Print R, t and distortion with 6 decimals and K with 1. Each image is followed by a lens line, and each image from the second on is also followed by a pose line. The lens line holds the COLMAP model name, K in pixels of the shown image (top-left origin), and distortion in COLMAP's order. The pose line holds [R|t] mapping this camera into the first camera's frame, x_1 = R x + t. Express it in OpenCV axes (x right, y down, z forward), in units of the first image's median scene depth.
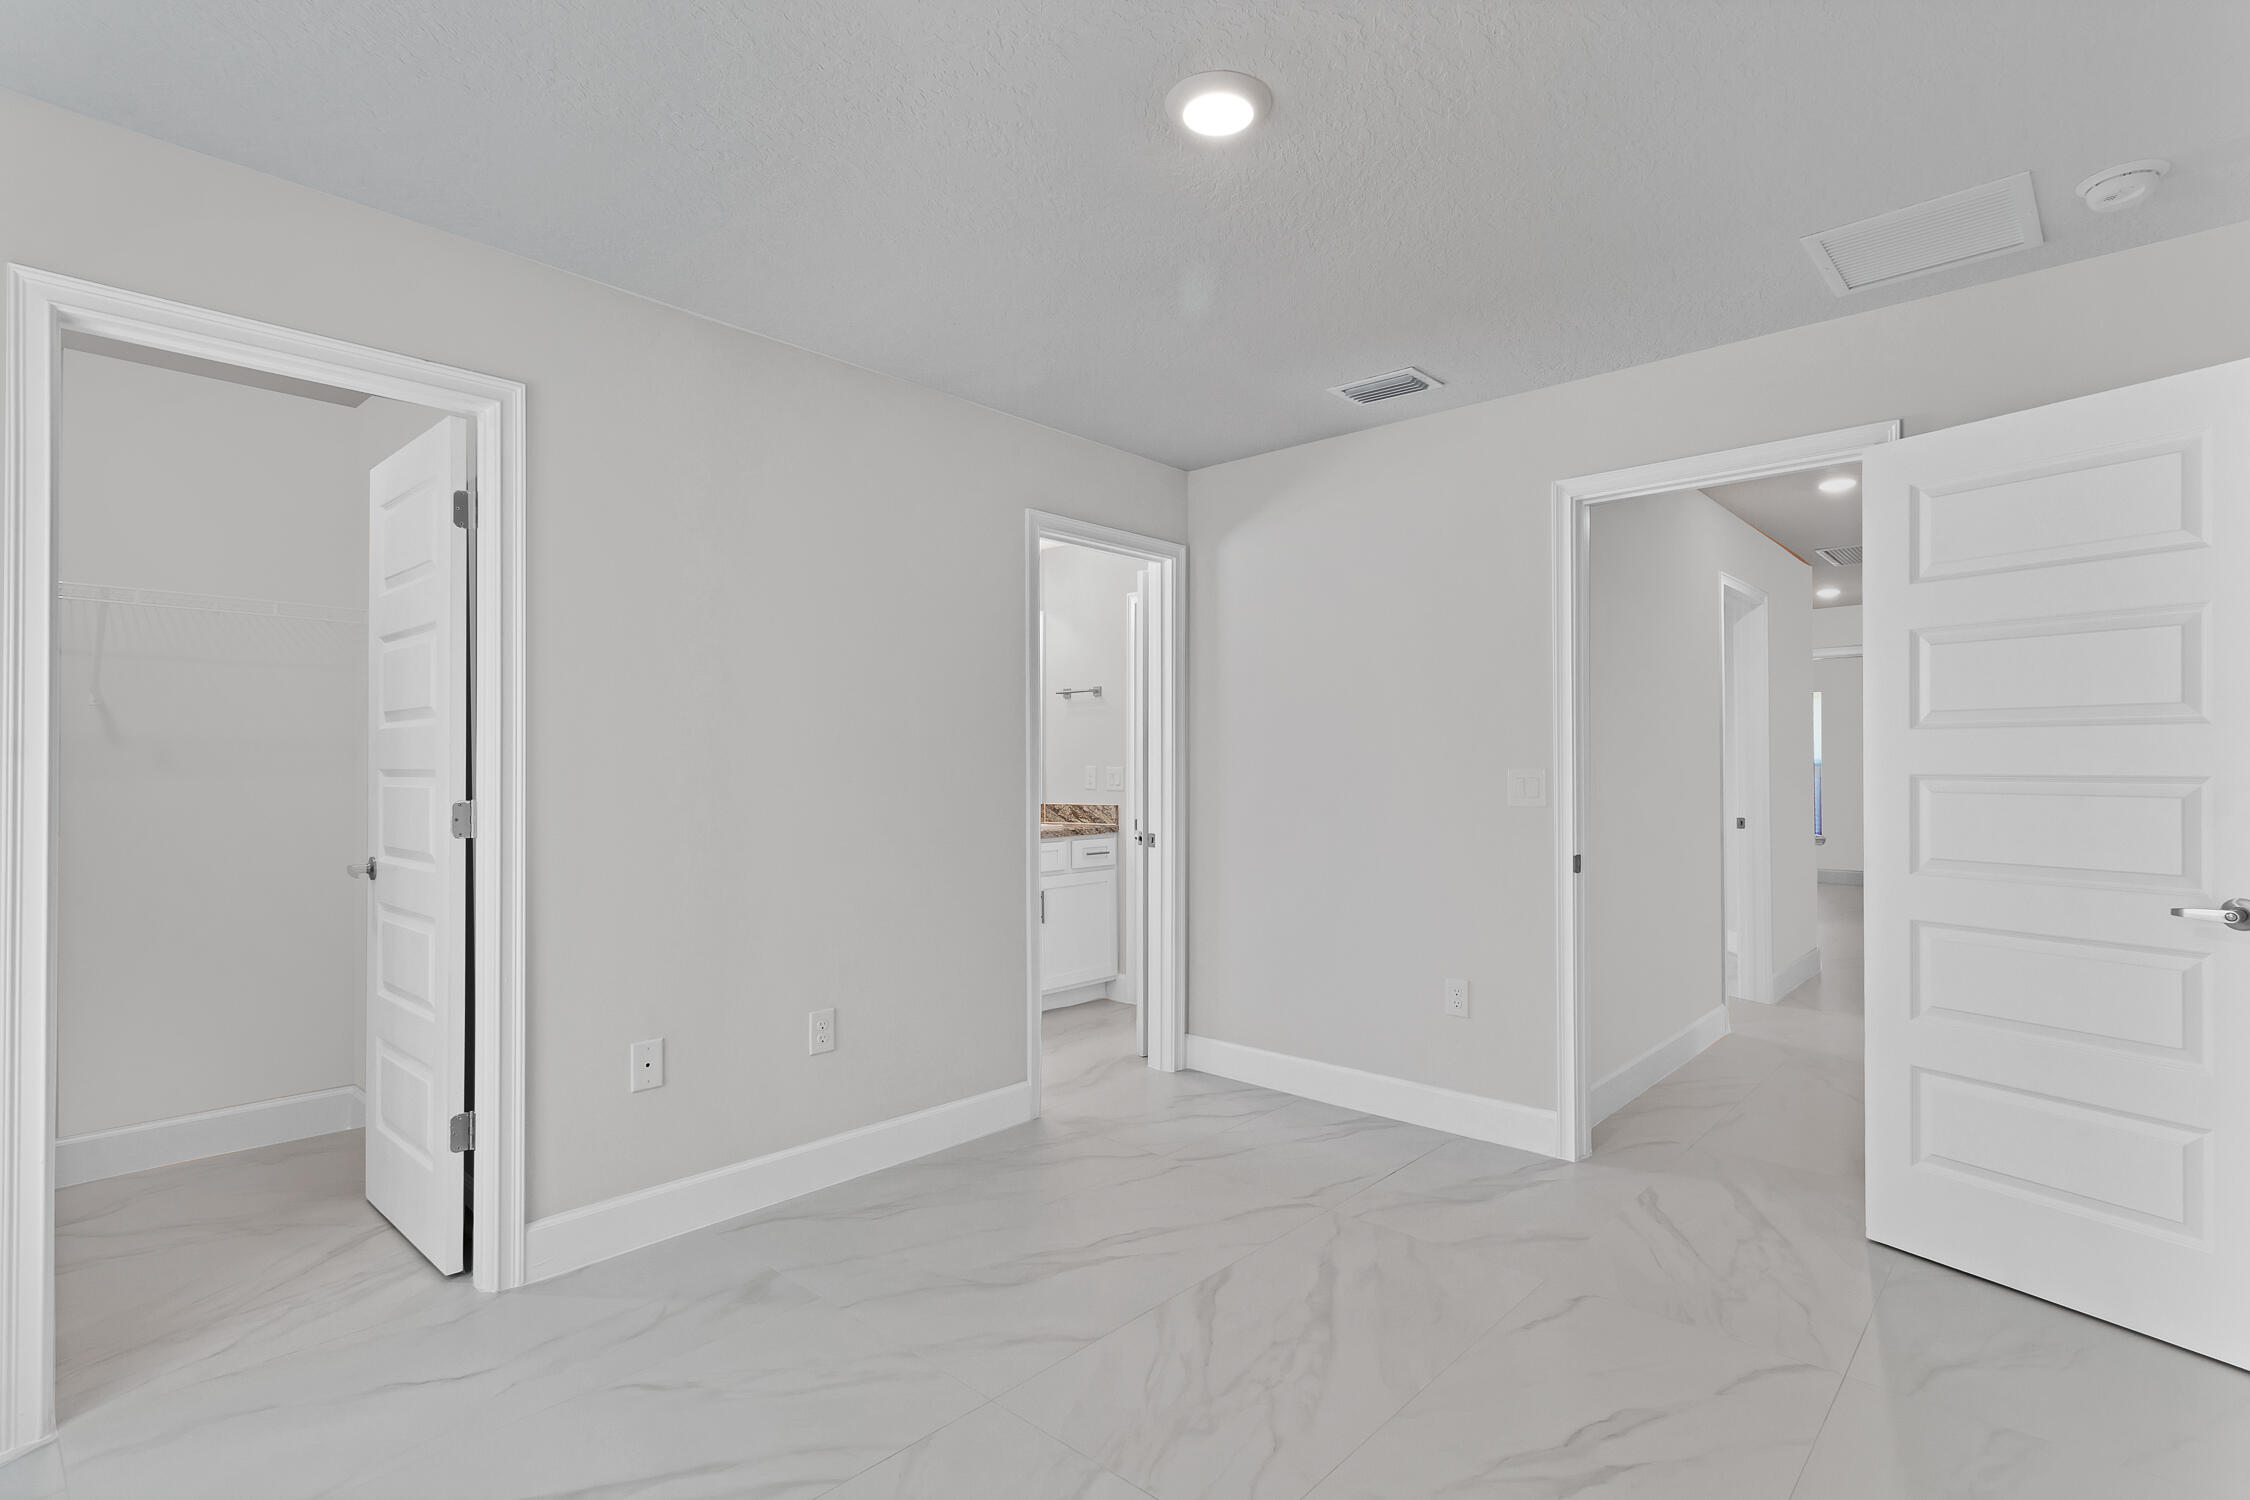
lens RADIAL K [[1050.8, 0, 1130.4], [0, 1050.8, 758.5], [0, 0, 1]] dist [0.000422, -0.000371]
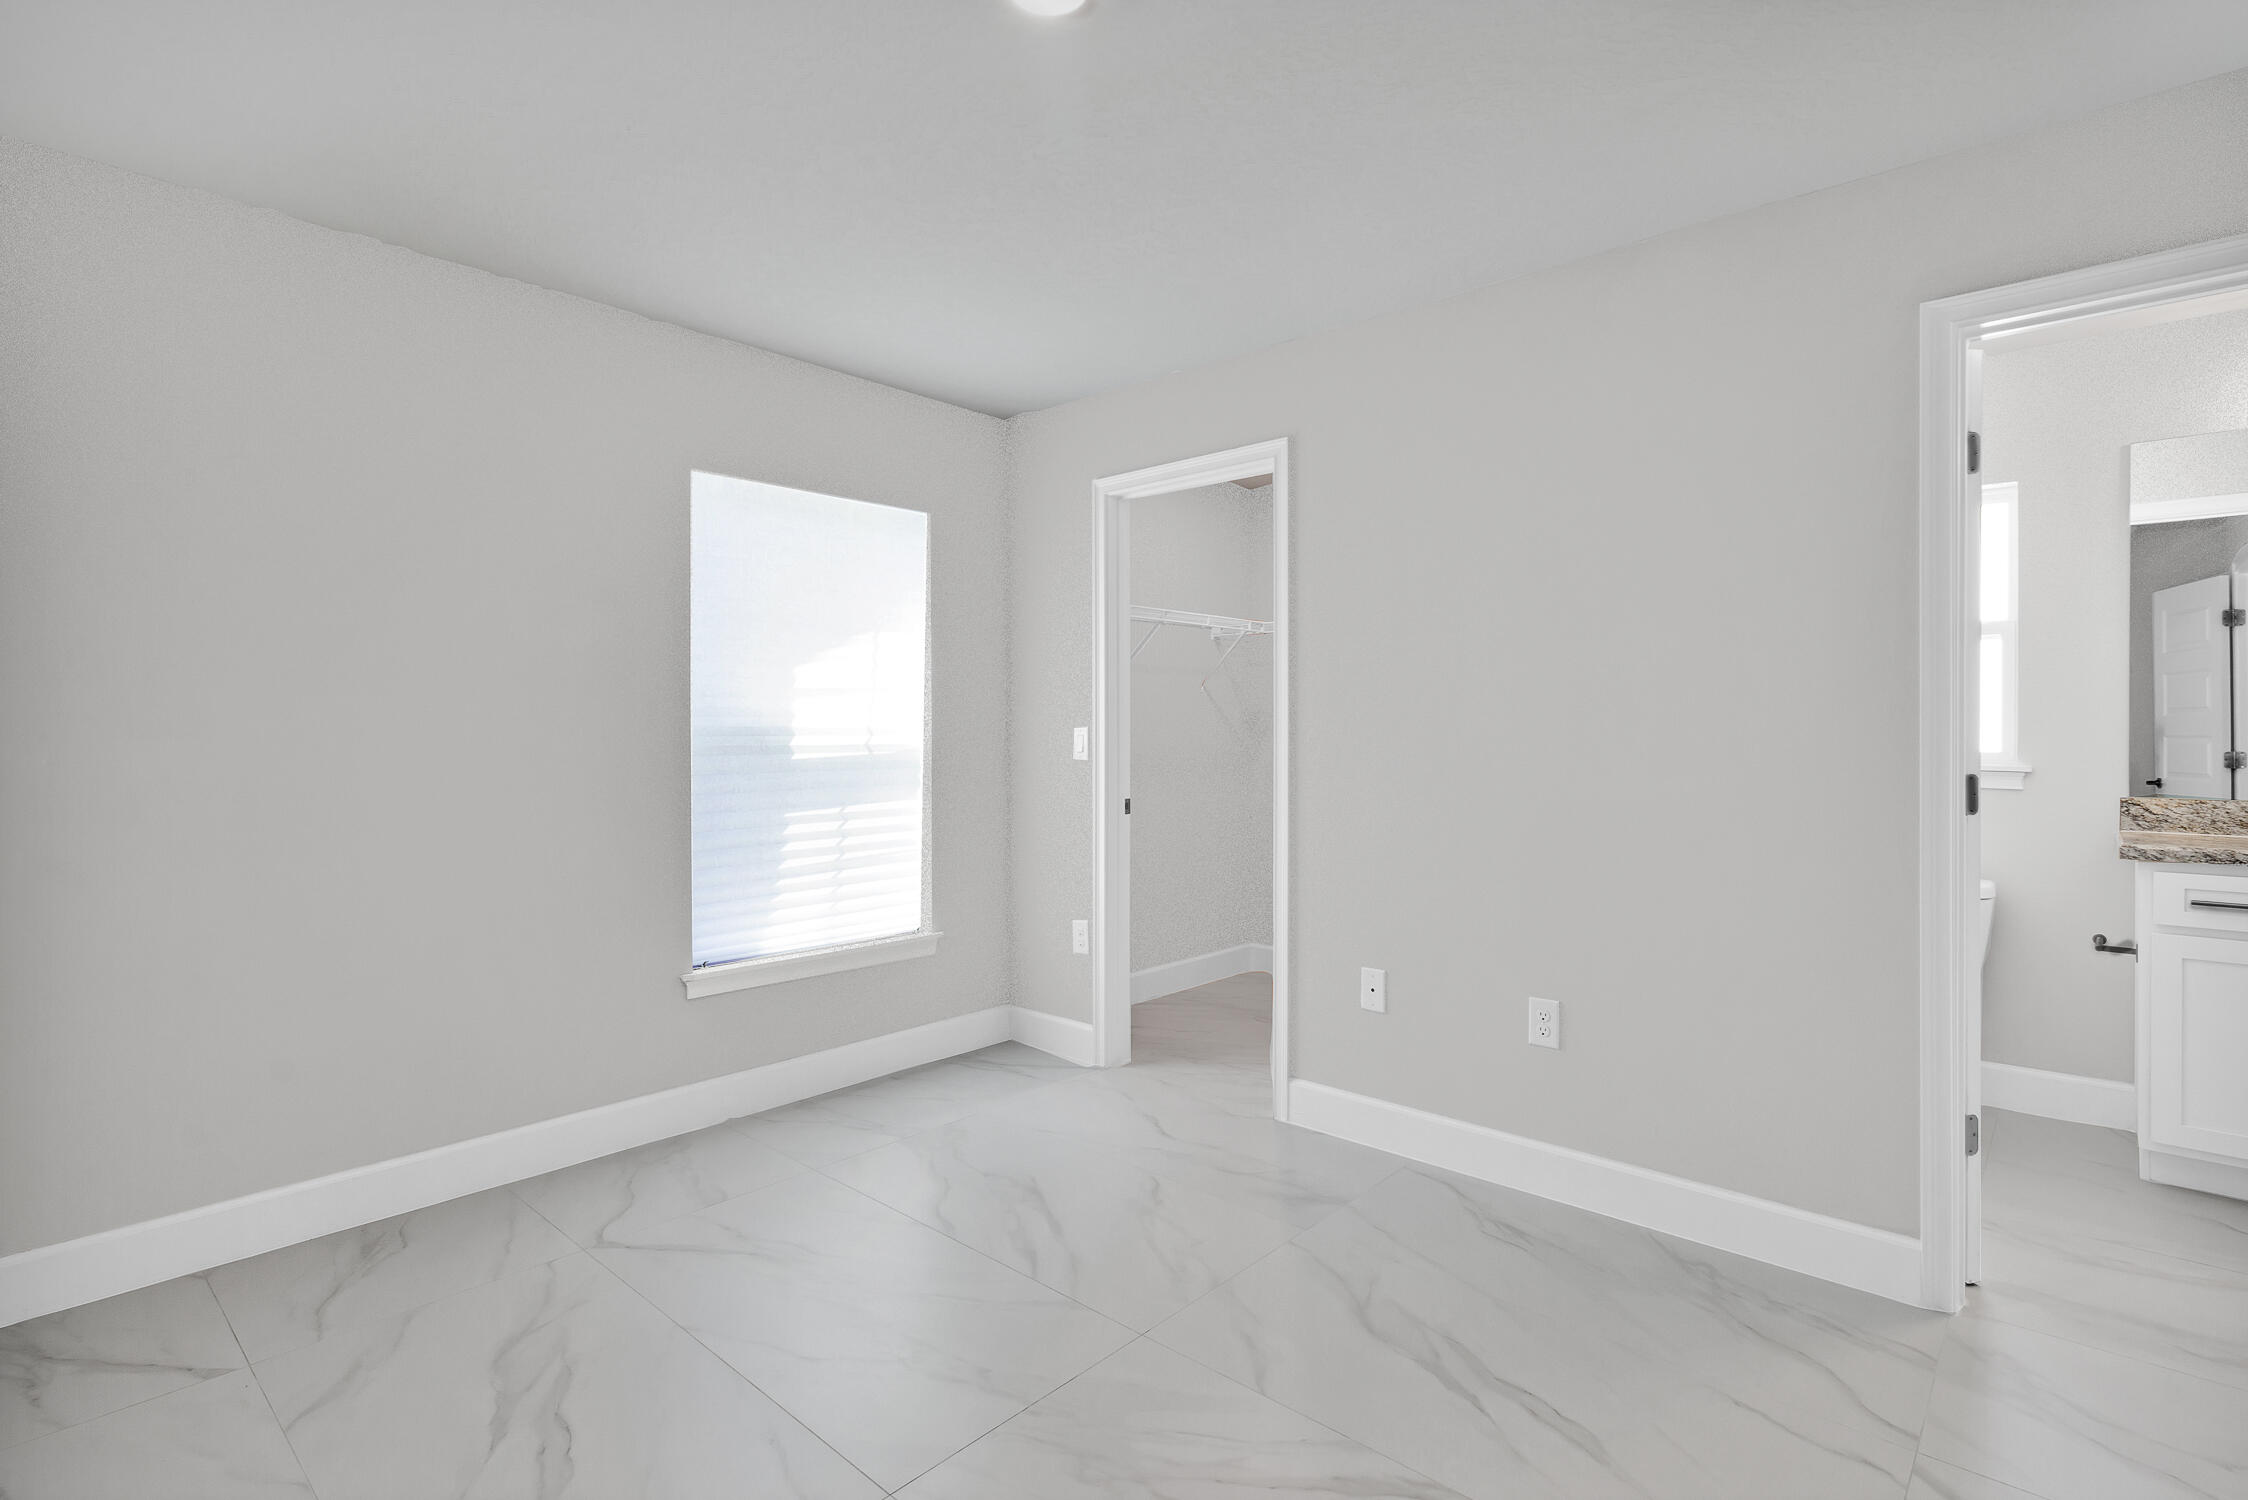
lens RADIAL K [[1049.8, 0, 1128.3], [0, 1049.8, 736.9], [0, 0, 1]] dist [0.000422, -0.000371]
pose [[0.036502, 0.009633, -0.999287, 0.704542], [0.007973, 0.999919, 0.009931, 0.009755], [0.999302, -0.008330, 0.036422, 0.753859]]
